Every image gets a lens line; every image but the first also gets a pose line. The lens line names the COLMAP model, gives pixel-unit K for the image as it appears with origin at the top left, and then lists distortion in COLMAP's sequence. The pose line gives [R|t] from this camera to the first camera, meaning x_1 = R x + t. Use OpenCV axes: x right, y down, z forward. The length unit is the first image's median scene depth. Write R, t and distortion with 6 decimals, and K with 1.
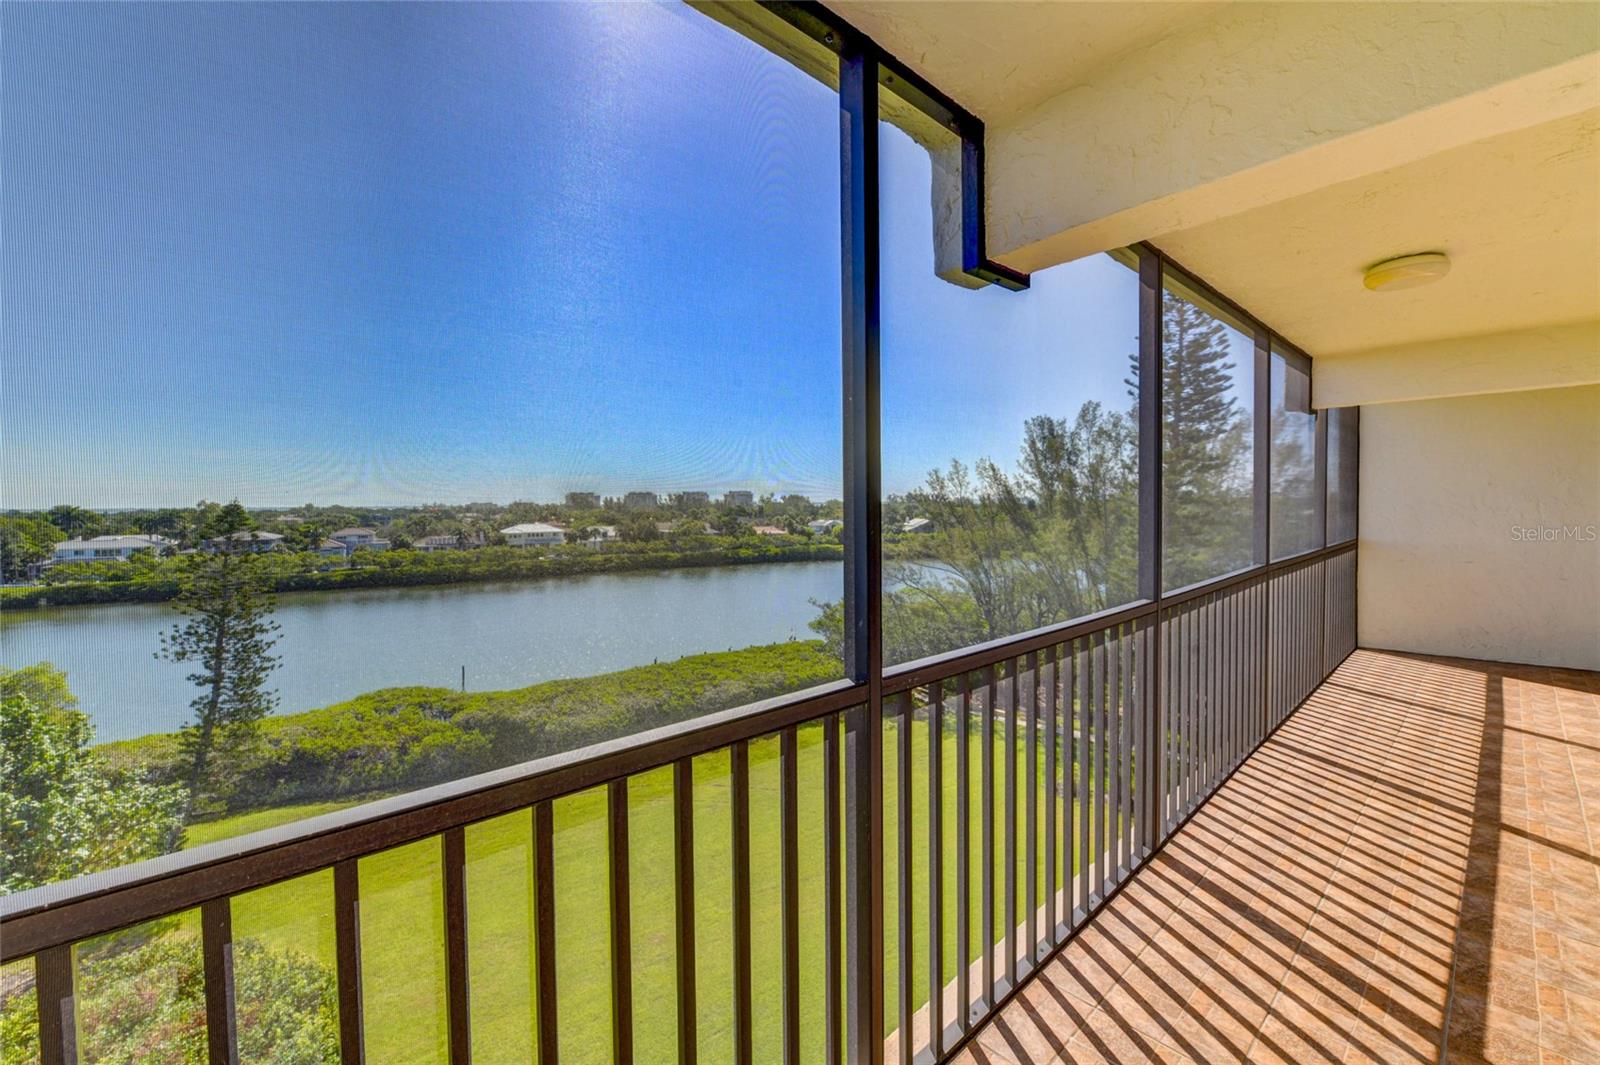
lens RADIAL K [[633.7, 0, 781.7], [0, 633.7, 492.8], [0, 0, 1]] dist [0.002804, -0.000773]
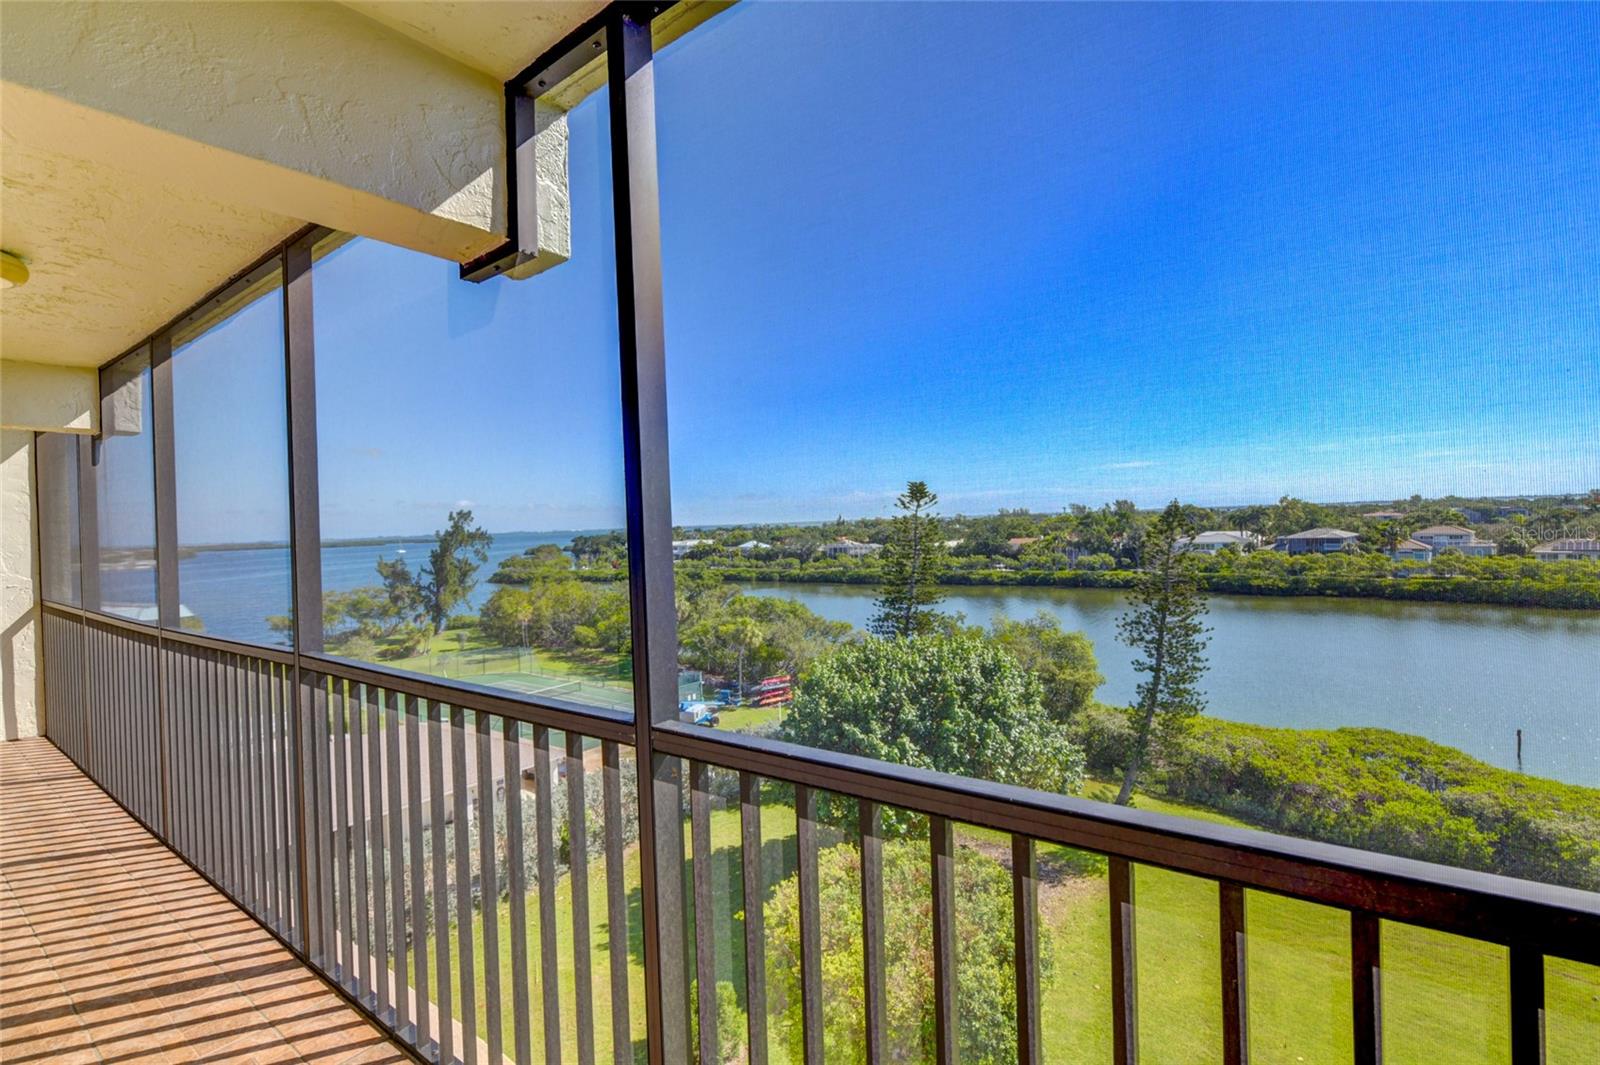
lens RADIAL K [[732.9, 0, 796.7], [0, 732.9, 525.5], [0, 0, 1]] dist [0.000032, -0.000894]
pose [[0.205498, 0.004796, -0.978646, 0.181747], [0.051419, 0.998554, 0.015691, 0.002074], [0.977306, -0.053545, 0.204954, 0.160814]]
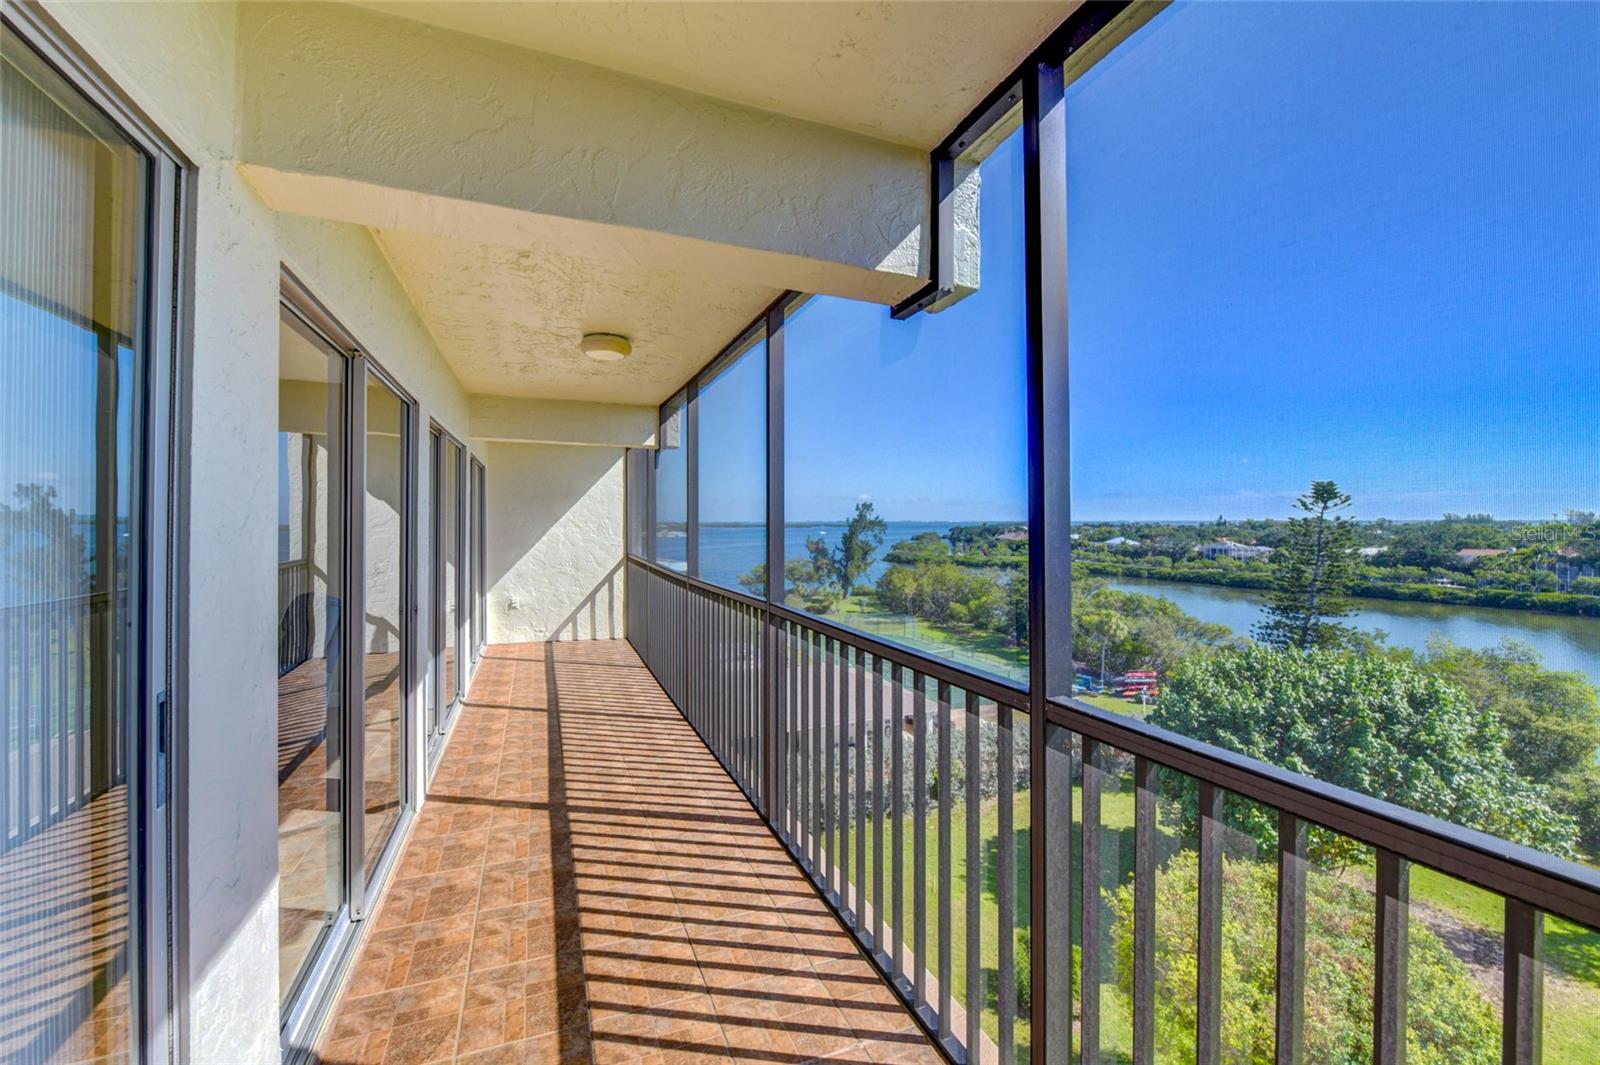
lens RADIAL K [[633.7, 0, 810.7], [0, 633.7, 524.1], [0, 0, 1]] dist [0.002804, -0.000773]
pose [[-0.302609, 0.012110, -0.953038, 0.182276], [0.020303, 0.999774, 0.006257, 0.002034], [0.952899, -0.017456, -0.302787, 0.158756]]
